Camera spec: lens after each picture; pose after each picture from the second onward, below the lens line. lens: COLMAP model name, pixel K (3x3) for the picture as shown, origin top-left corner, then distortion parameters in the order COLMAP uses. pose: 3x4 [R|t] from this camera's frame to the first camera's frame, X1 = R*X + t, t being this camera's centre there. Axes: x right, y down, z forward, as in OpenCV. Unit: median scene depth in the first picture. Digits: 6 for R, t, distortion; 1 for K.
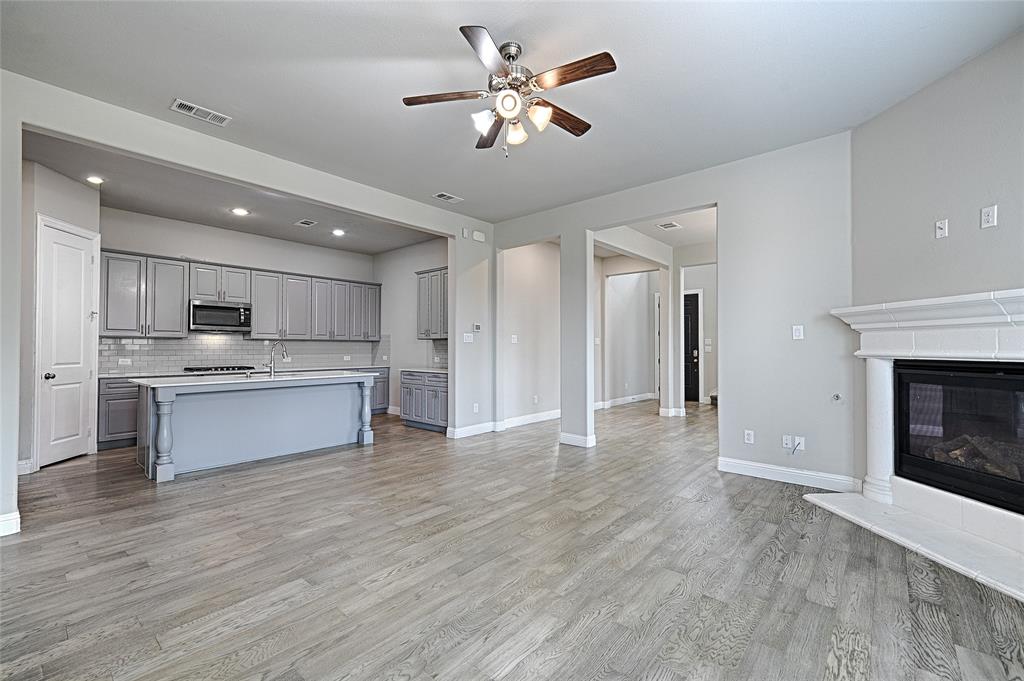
lens RADIAL K [[434.1, 0, 512.0], [0, 434.1, 340.5], [0, 0, 1]] dist [0.000665, -0.000090]
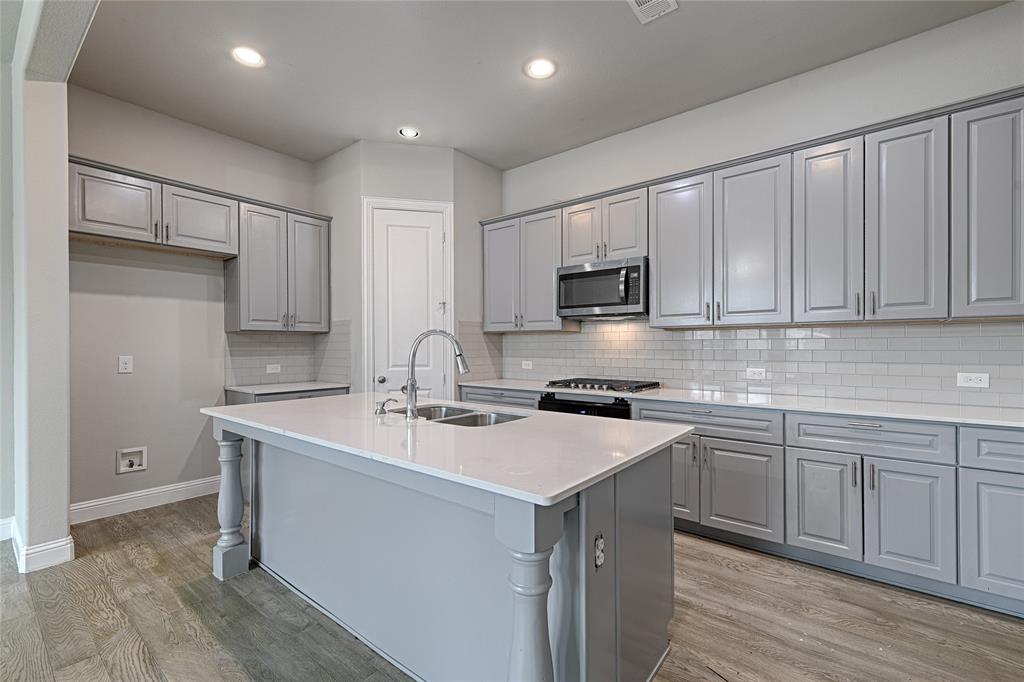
lens RADIAL K [[442.0, 0, 512.2], [0, 442.0, 348.1], [0, 0, 1]] dist [0.011362, -0.000590]
pose [[0.048103, 0.002247, -0.998840, -0.126632], [0.019619, 0.999802, 0.003194, 0.016099], [0.998650, -0.019749, 0.048049, 0.941472]]
